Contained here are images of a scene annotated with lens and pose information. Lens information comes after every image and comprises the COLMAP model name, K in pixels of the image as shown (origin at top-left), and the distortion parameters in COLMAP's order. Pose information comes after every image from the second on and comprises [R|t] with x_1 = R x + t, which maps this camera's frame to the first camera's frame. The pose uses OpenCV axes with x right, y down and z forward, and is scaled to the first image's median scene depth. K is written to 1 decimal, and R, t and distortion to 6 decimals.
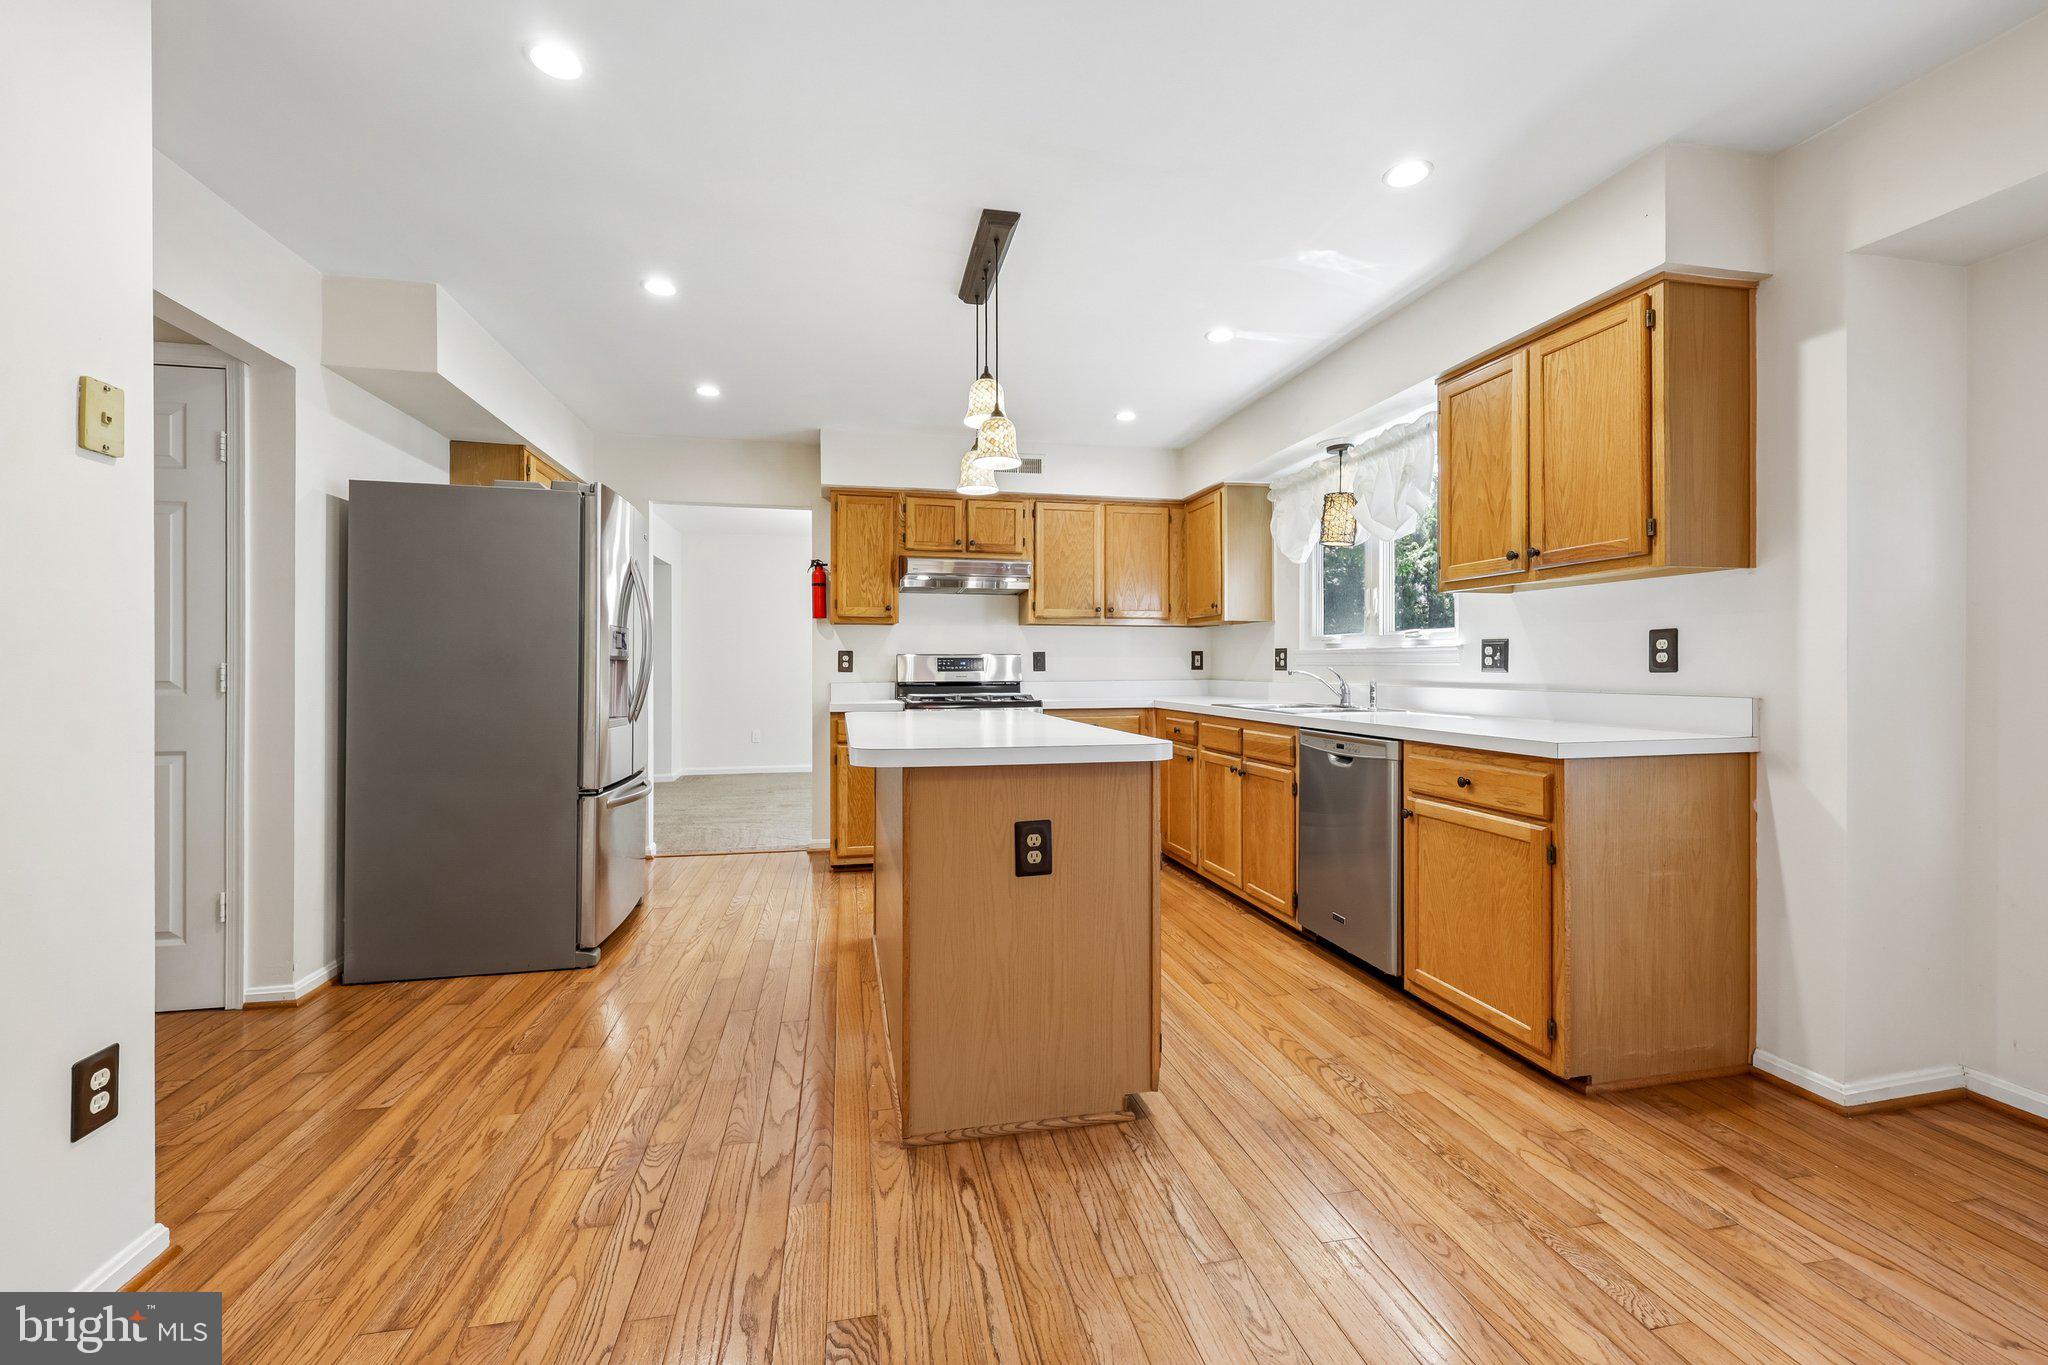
lens RADIAL K [[841.3, 0, 1019.7], [0, 841.3, 669.4], [0, 0, 1]] dist [-0.000149, 0.000443]
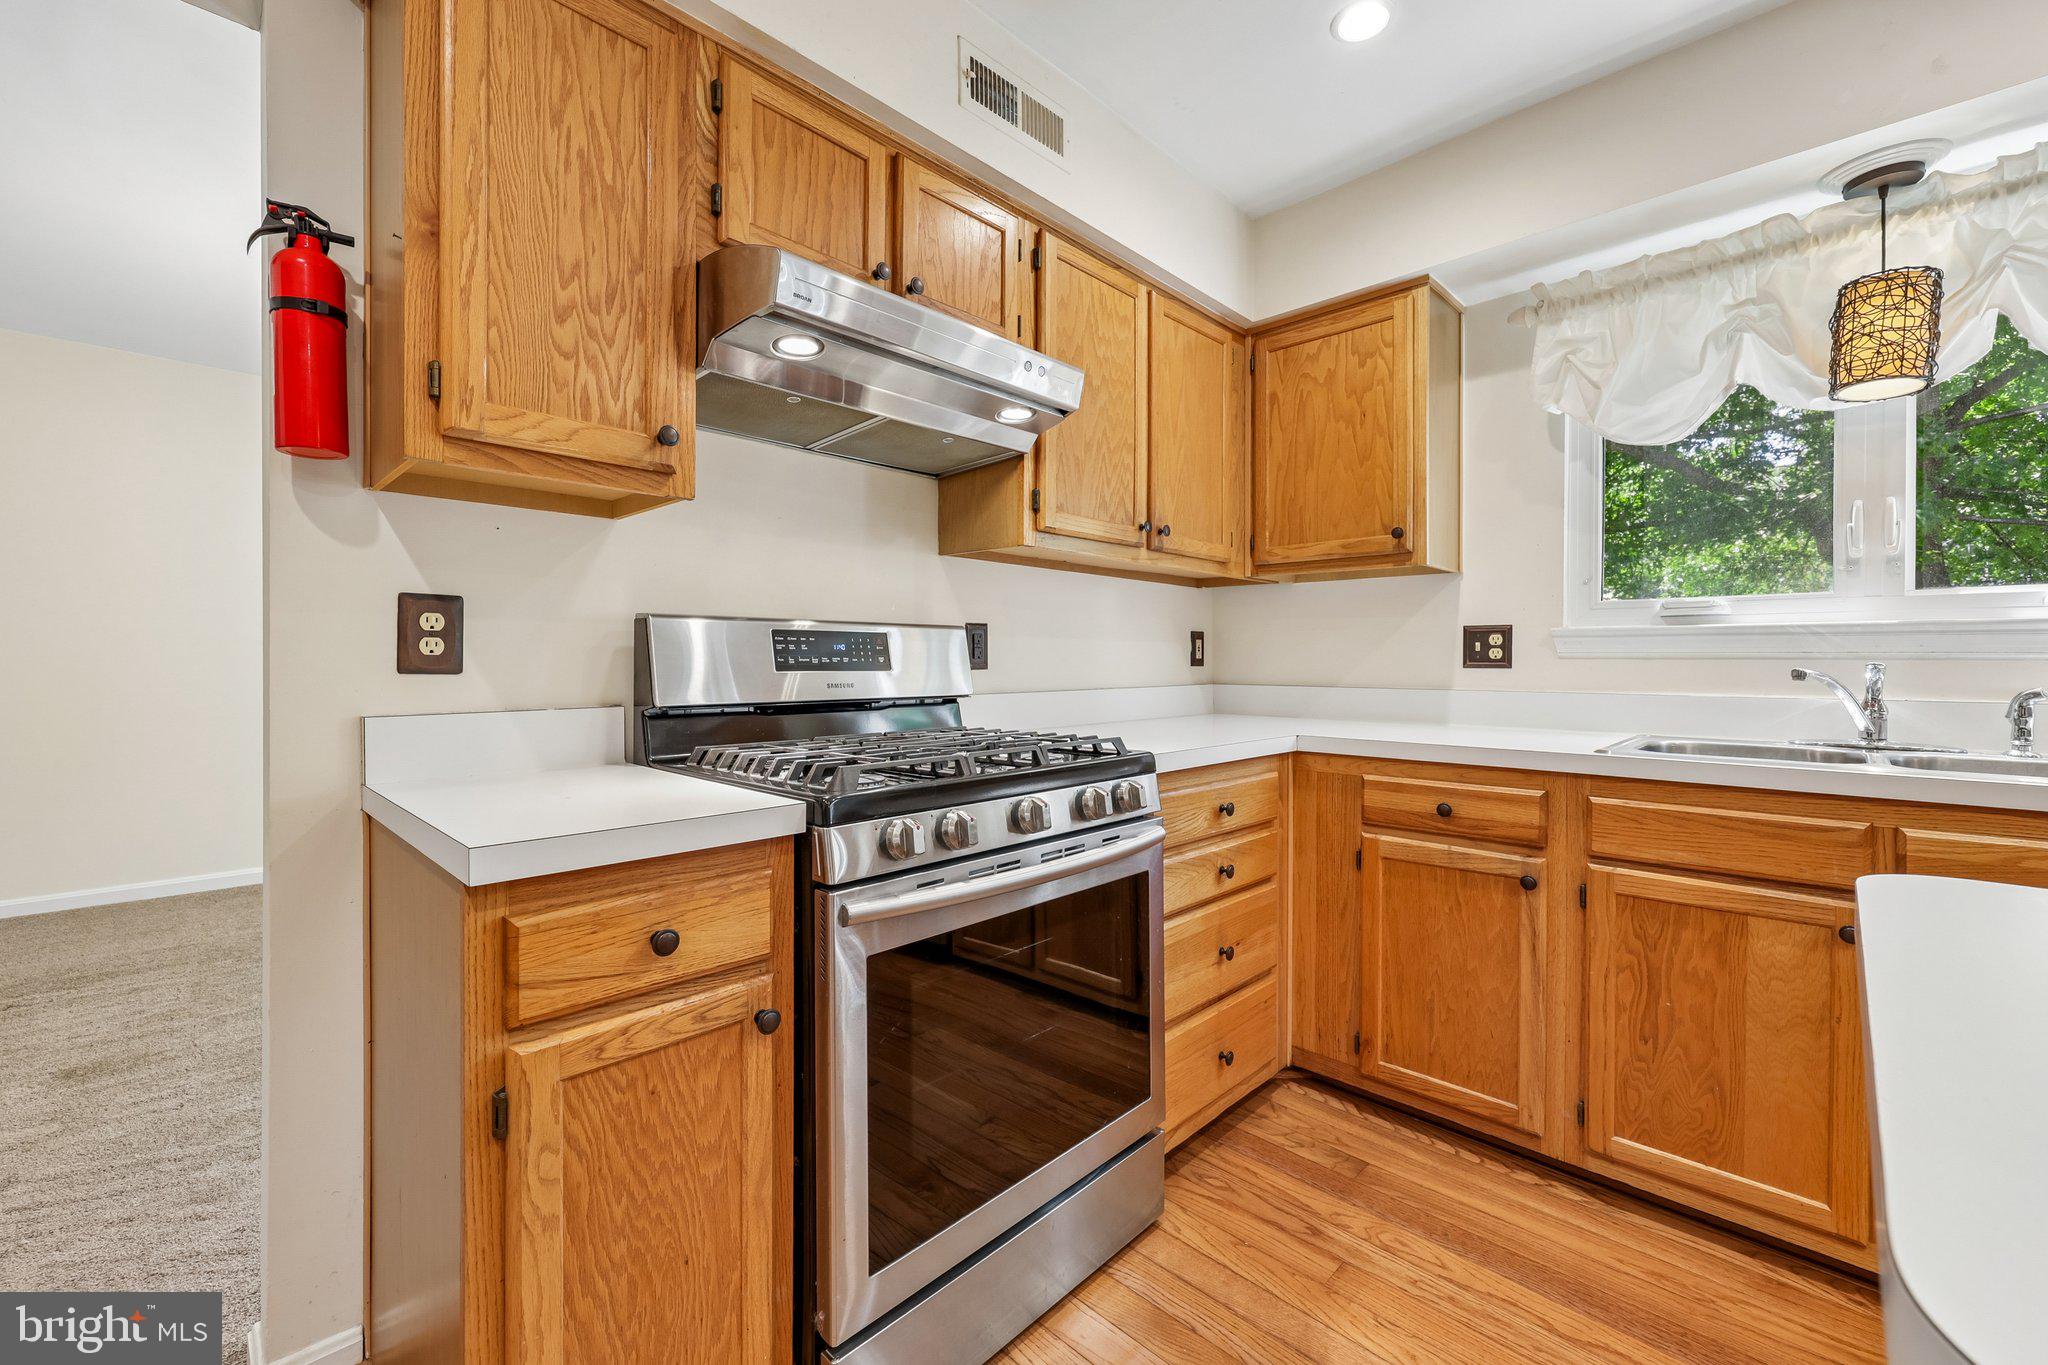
lens RADIAL K [[833.0, 0, 1019.4], [0, 833.0, 669.9], [0, 0, 1]] dist [-0.000412, 0.000224]
pose [[0.833577, -0.001519, 0.552402, -0.208727], [-0.002544, 0.999975, 0.006588, -0.000301], [-0.552398, -0.006897, 0.833552, 0.714247]]
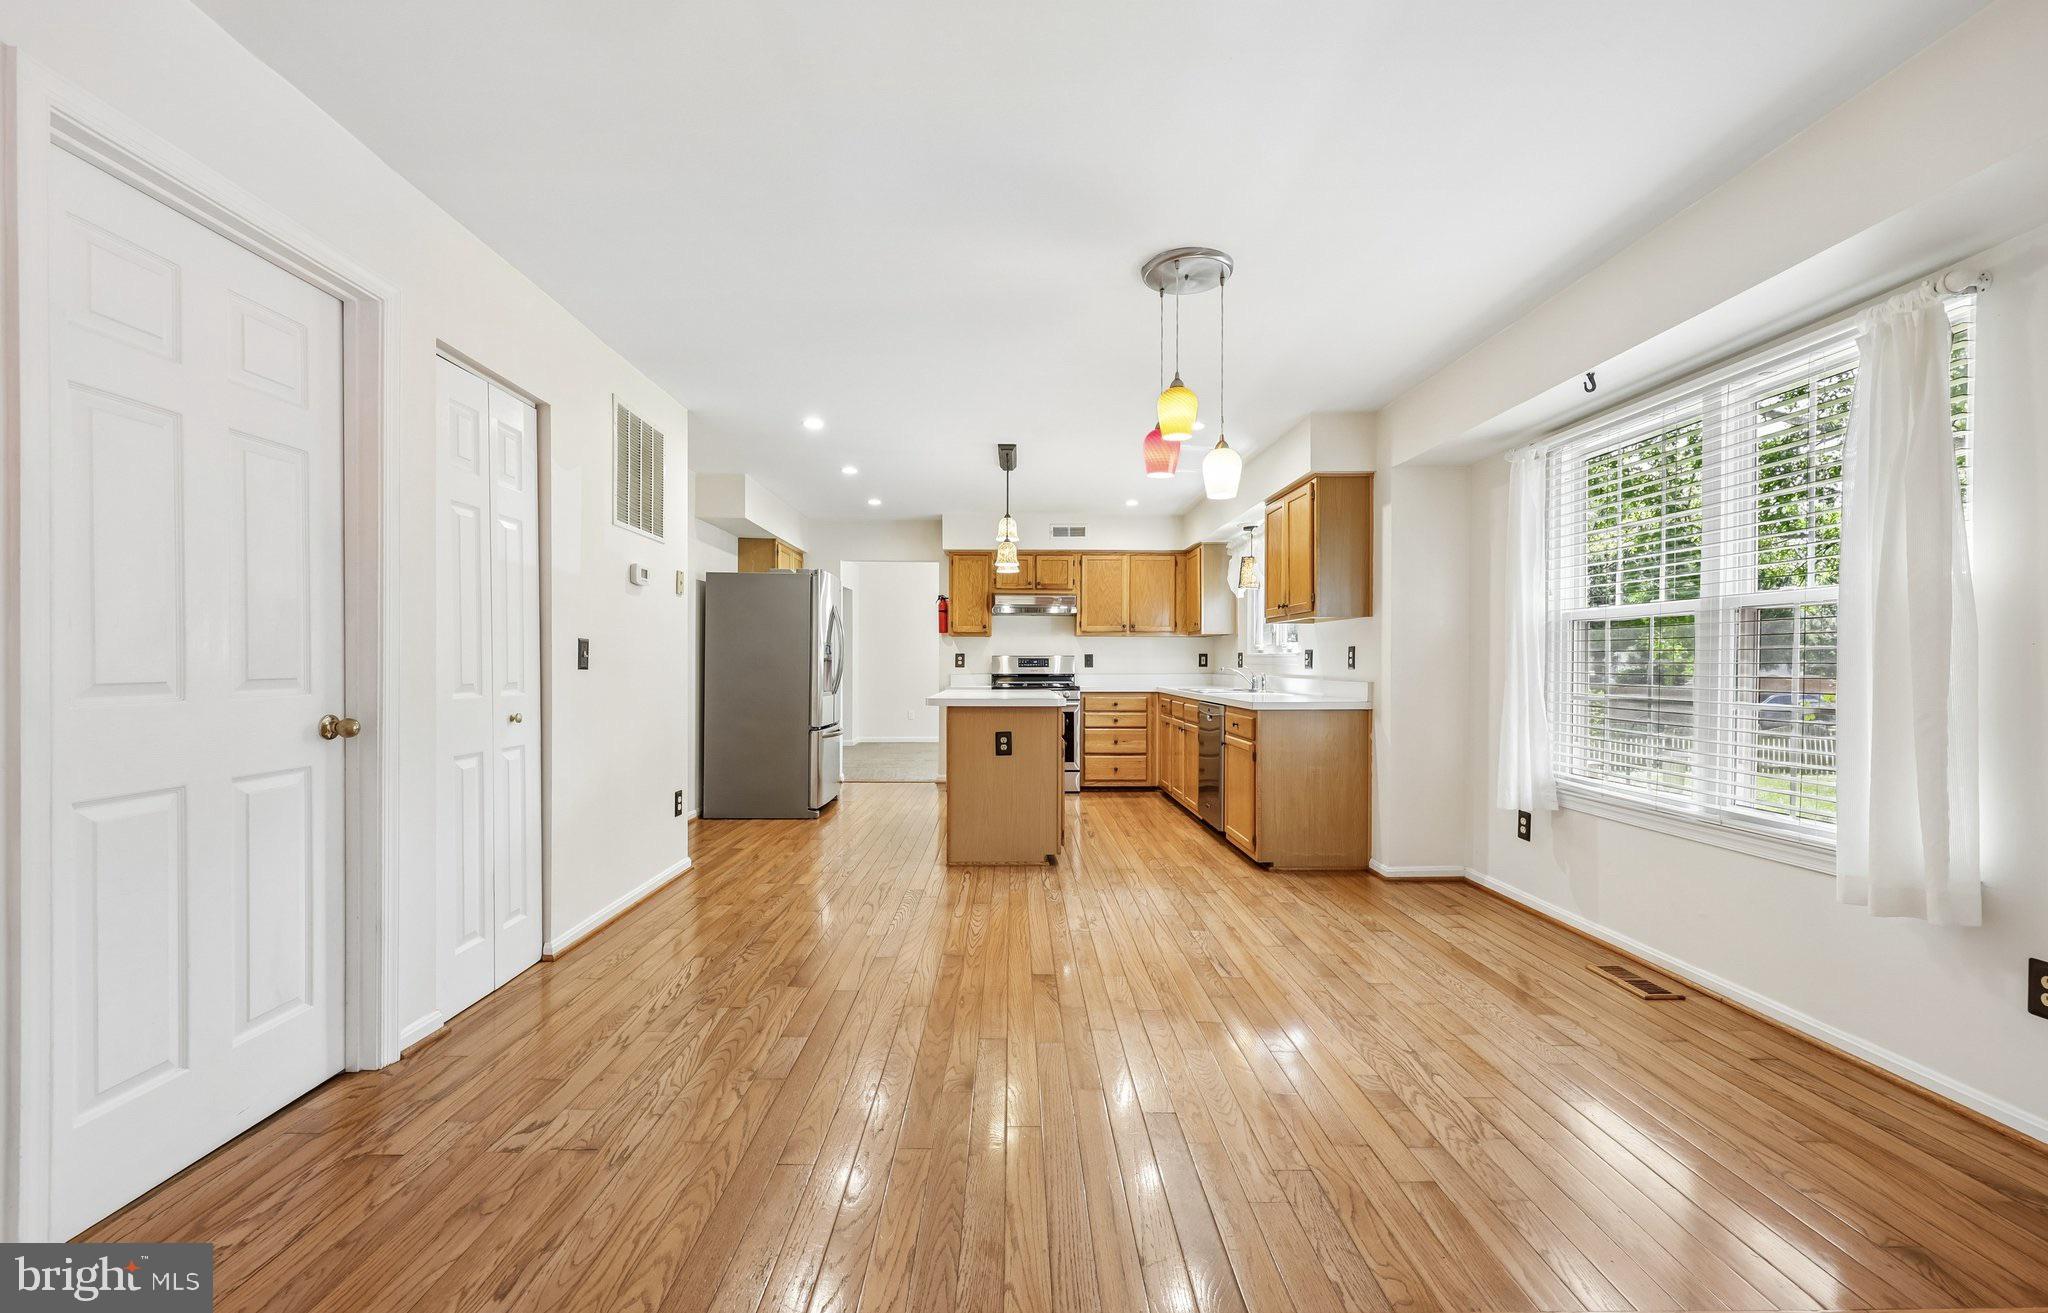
lens RADIAL K [[840.4, 0, 1020.9], [0, 840.4, 673.6], [0, 0, 1]] dist [-0.001095, -0.000051]
pose [[0.981692, 0.005600, -0.190392, 0.207881], [-0.003806, 0.999945, 0.009784, -0.000952], [0.190436, -0.008880, 0.981659, -0.520913]]
